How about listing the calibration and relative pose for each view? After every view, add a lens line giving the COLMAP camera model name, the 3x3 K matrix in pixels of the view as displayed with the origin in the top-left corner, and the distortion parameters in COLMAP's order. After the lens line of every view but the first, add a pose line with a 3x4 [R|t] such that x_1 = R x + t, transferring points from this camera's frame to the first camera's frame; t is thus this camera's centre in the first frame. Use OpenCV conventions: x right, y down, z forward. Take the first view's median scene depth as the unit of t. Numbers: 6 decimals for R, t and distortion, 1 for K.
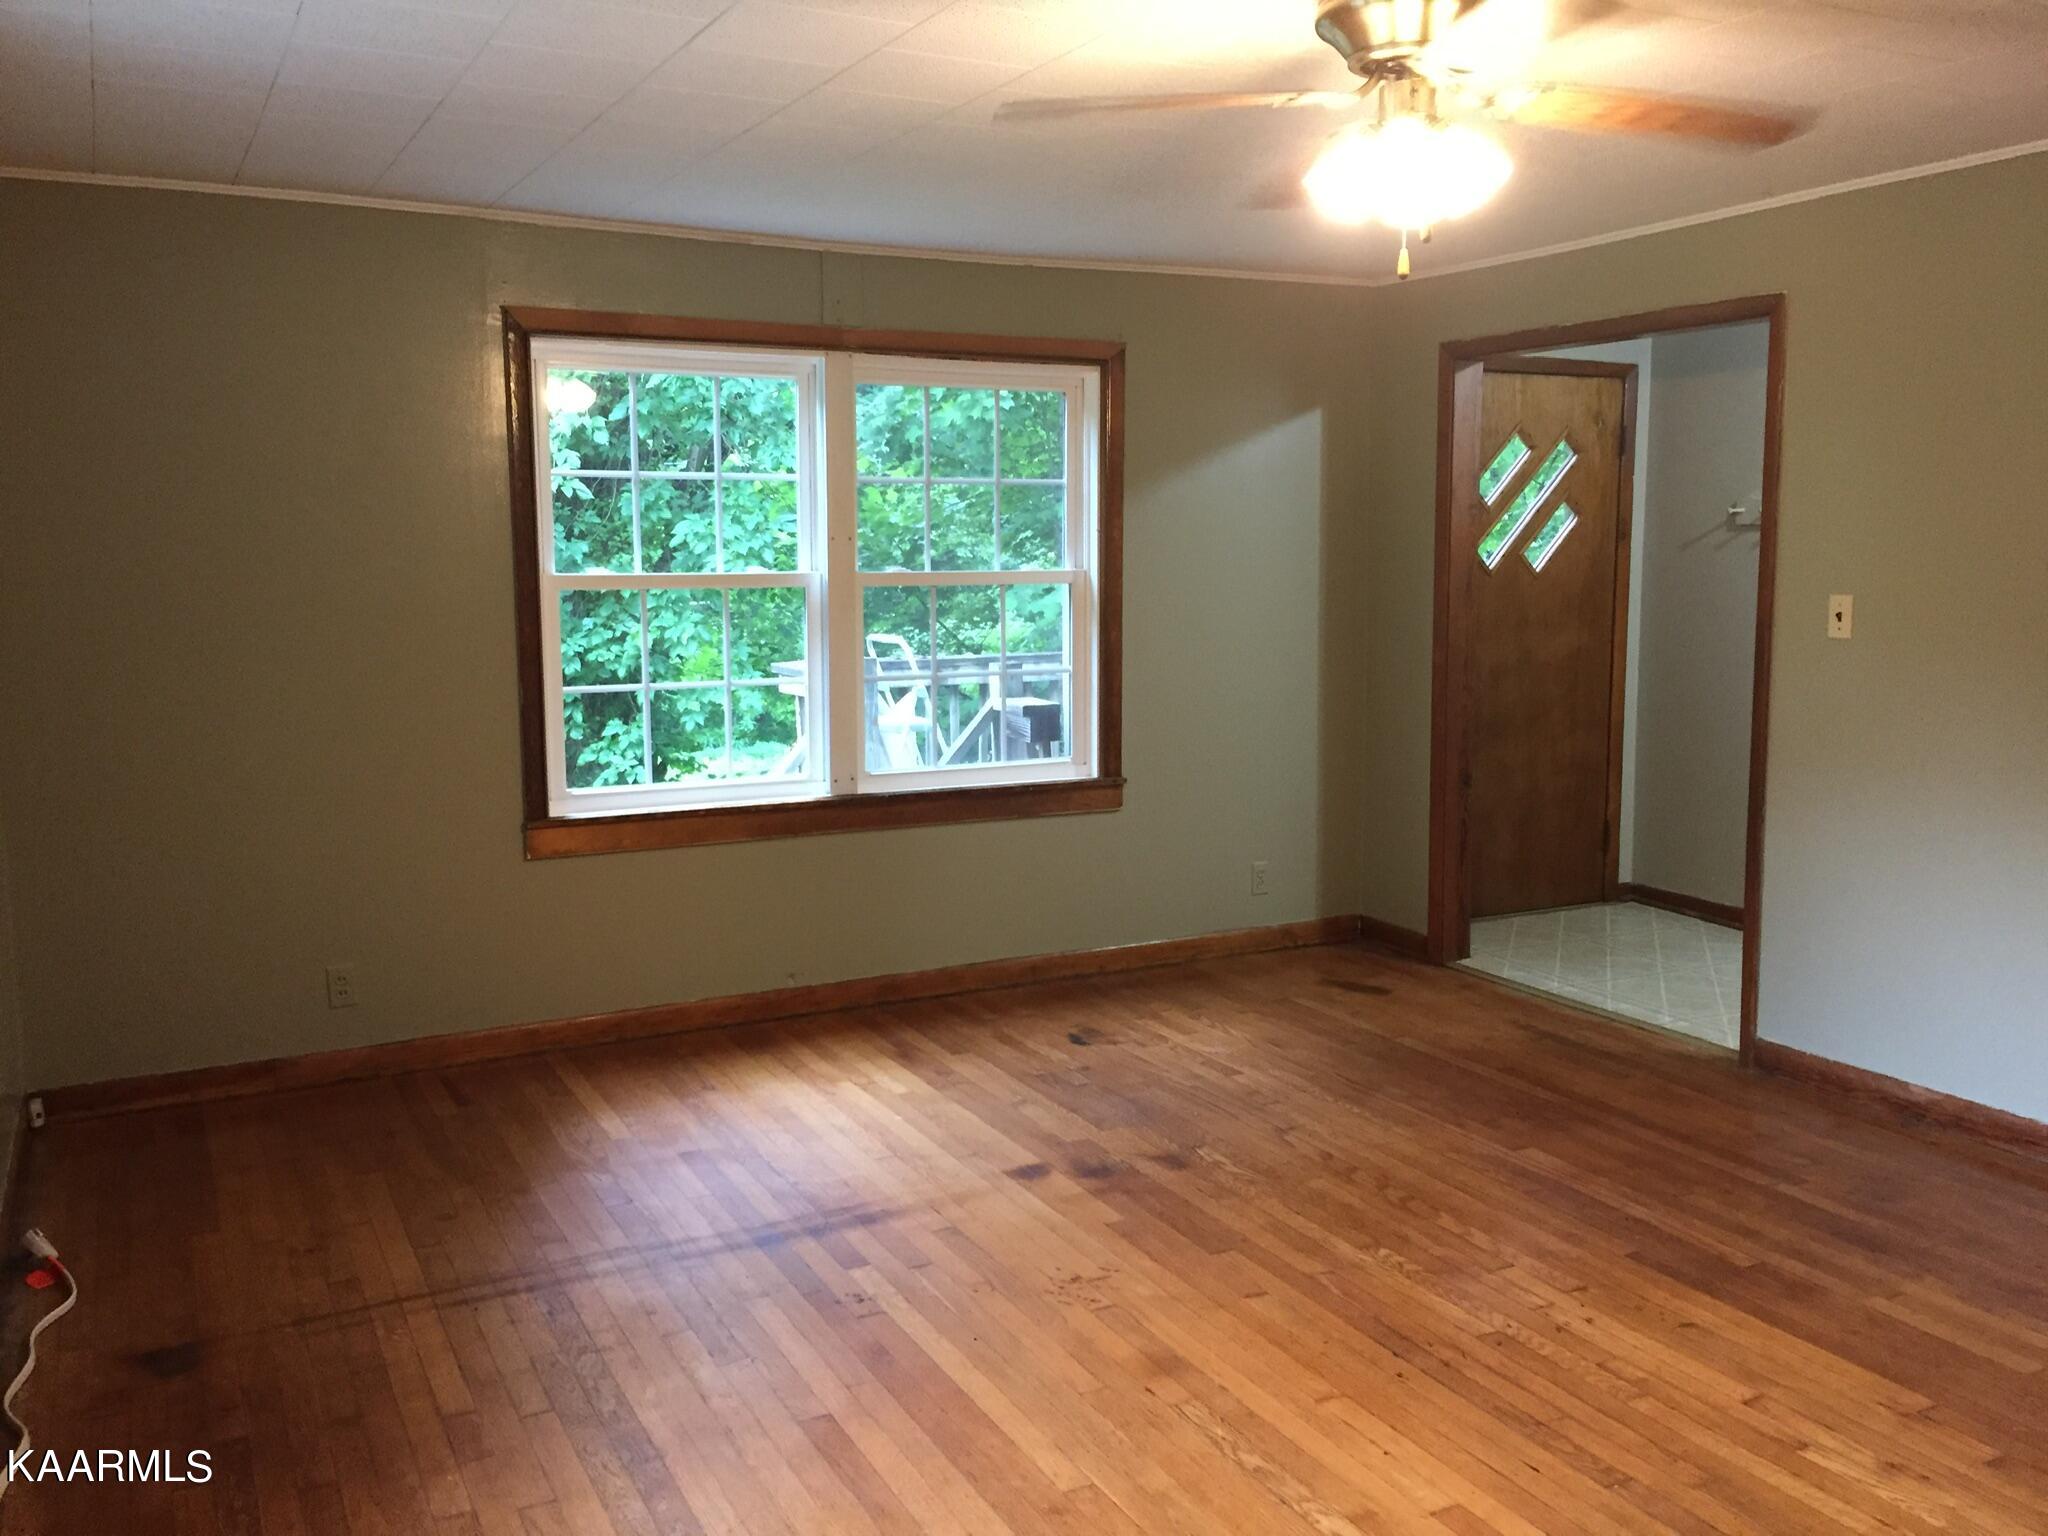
lens RADIAL K [[1748.2, 0, 1031.9], [0, 1748.2, 759.4], [0, 0, 1]] dist [0.093254, -0.112753]
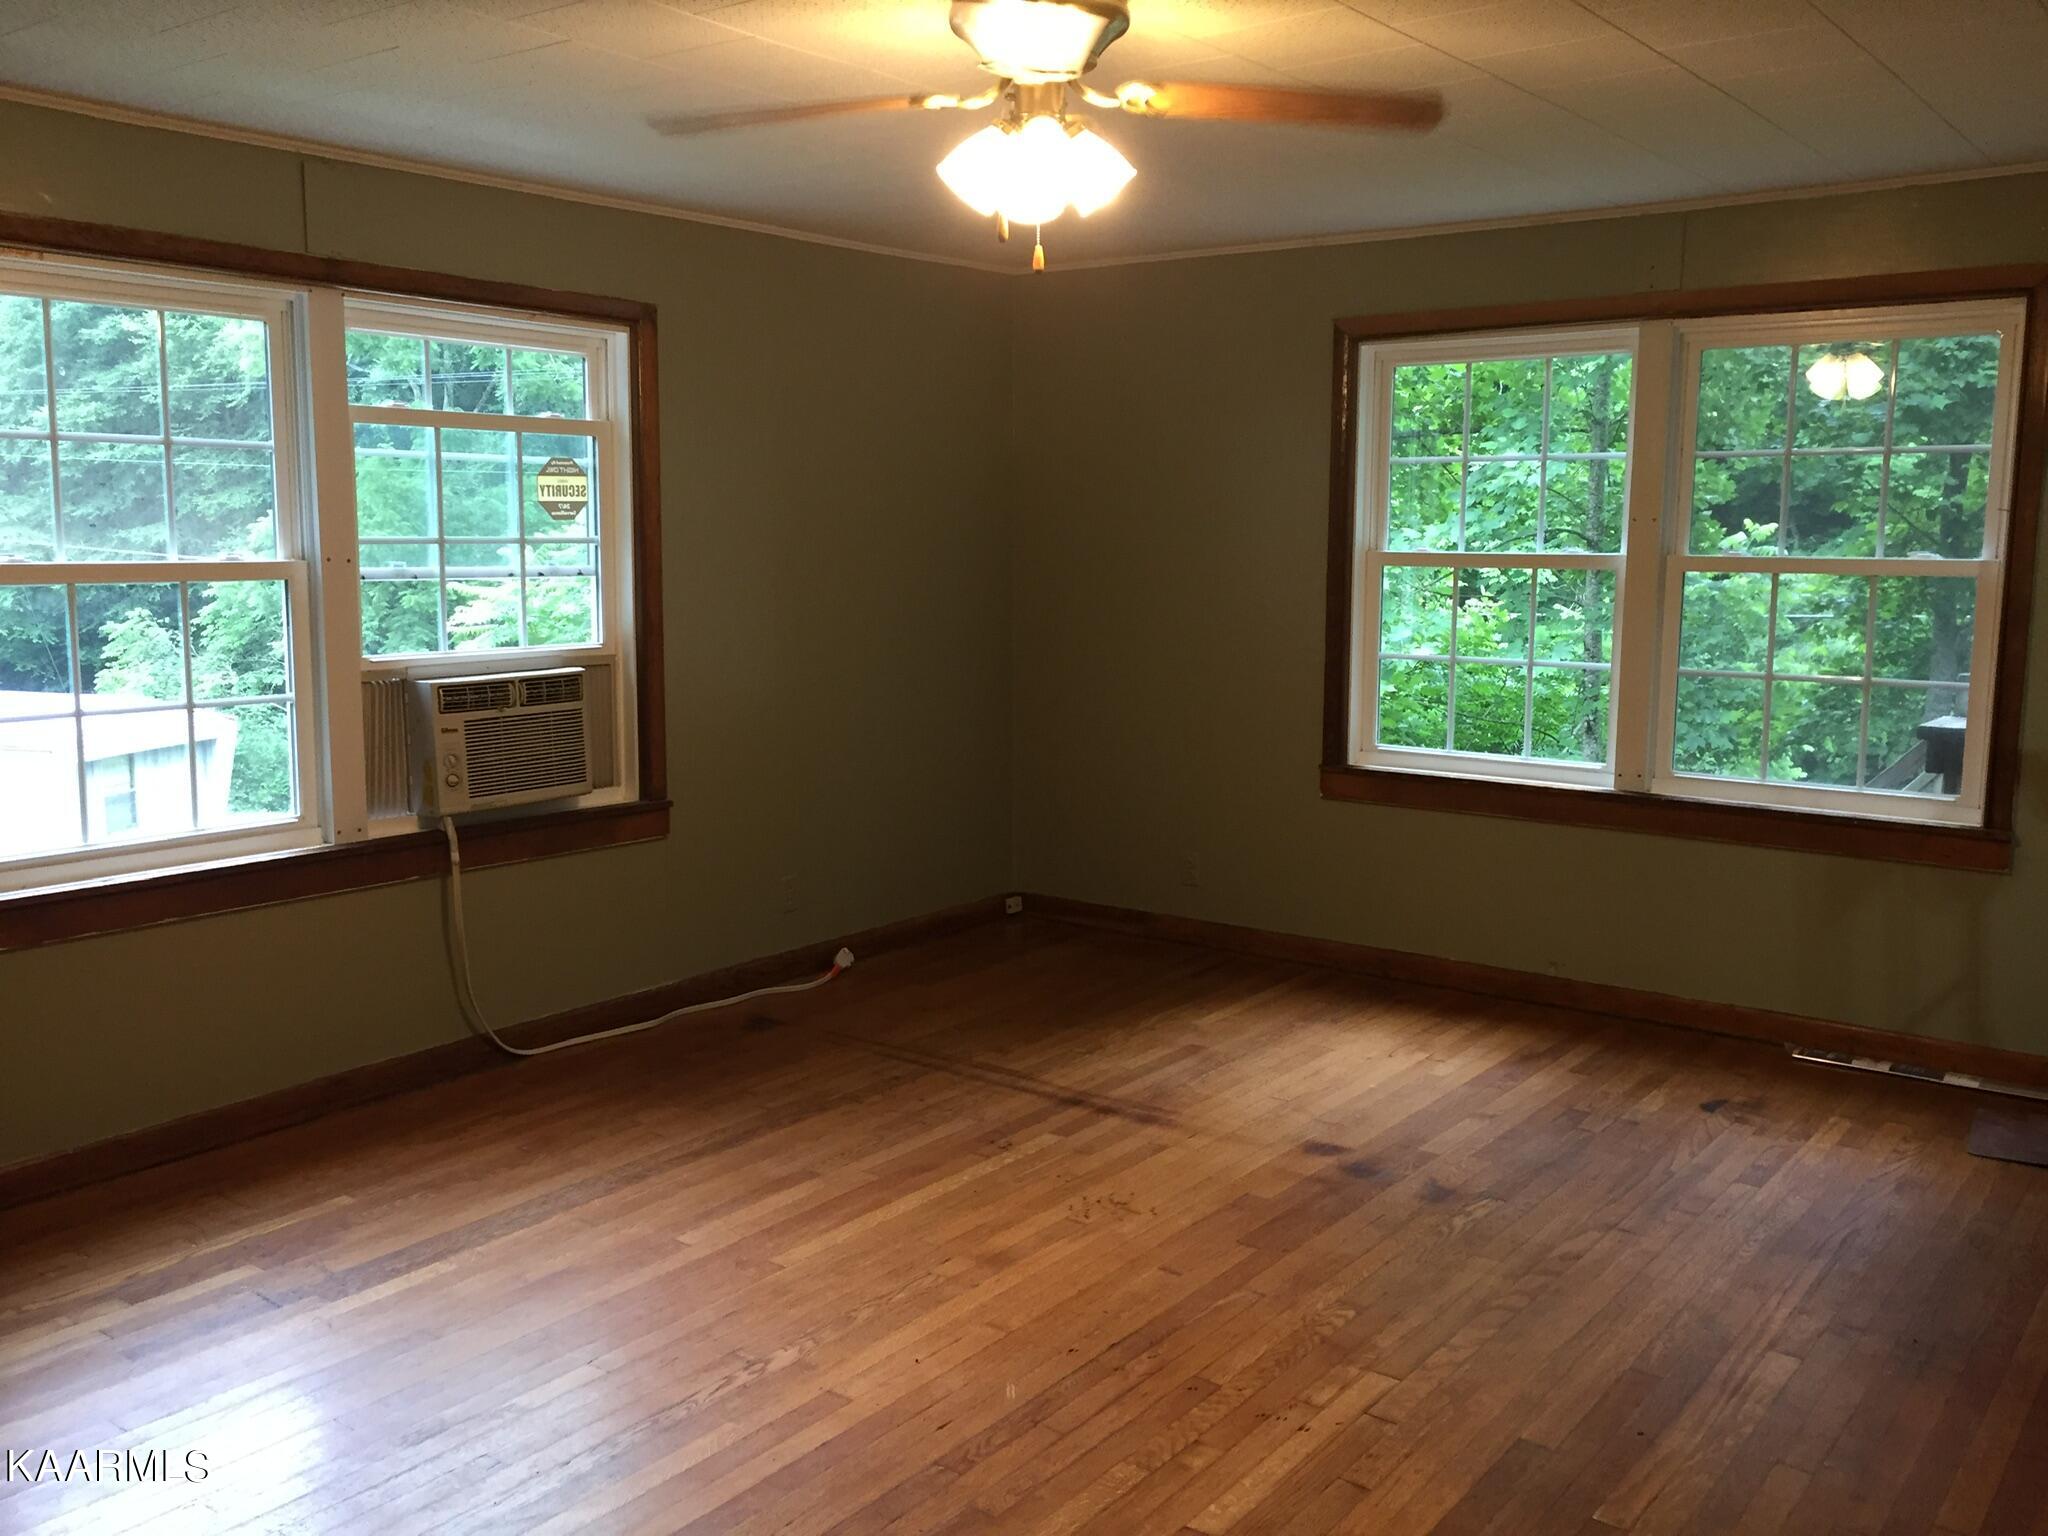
lens RADIAL K [[1748.2, 0, 1023.9], [0, 1748.2, 765.0], [0, 0, 1]] dist [0.093254, -0.112753]
pose [[0.426477, 0.130484, -0.895037, 0.793755], [-0.116628, 0.989212, 0.088641, -0.052800], [0.896948, 0.066584, 0.437095, 0.384077]]
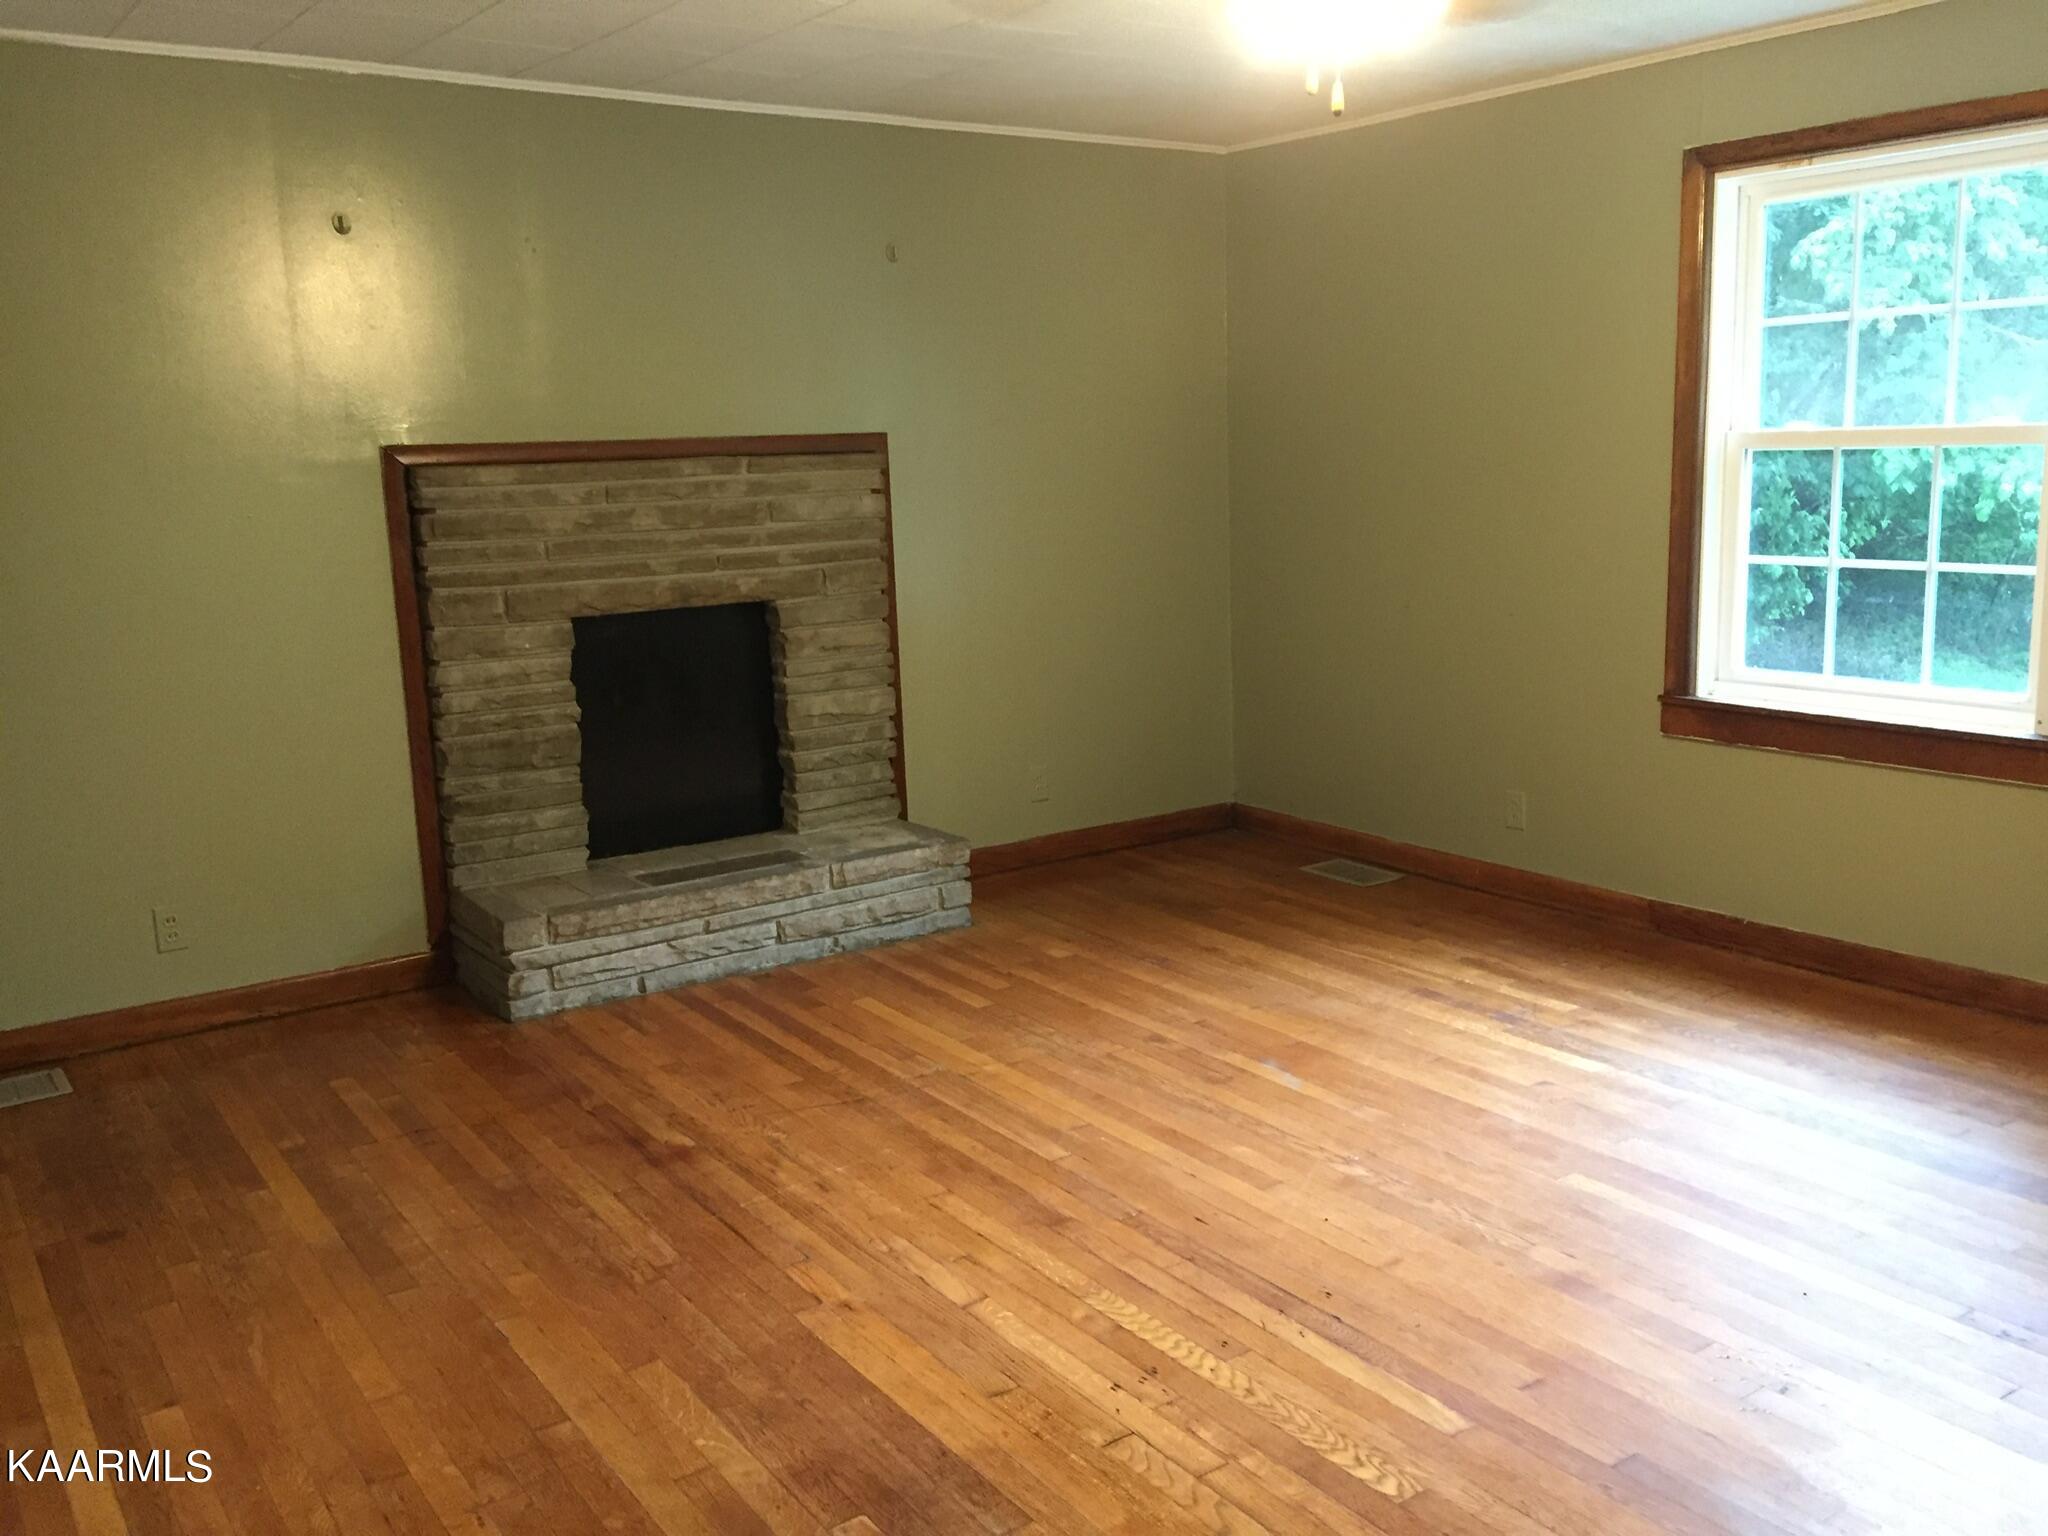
lens RADIAL K [[1748.2, 0, 1026.0], [0, 1748.2, 762.3], [0, 0, 1]] dist [0.093254, -0.112753]
pose [[-0.990961, 0.062971, -0.118454, 0.346639], [0.025038, 0.954285, 0.297847, -0.155656], [0.131795, 0.292189, -0.947236, 1.342117]]
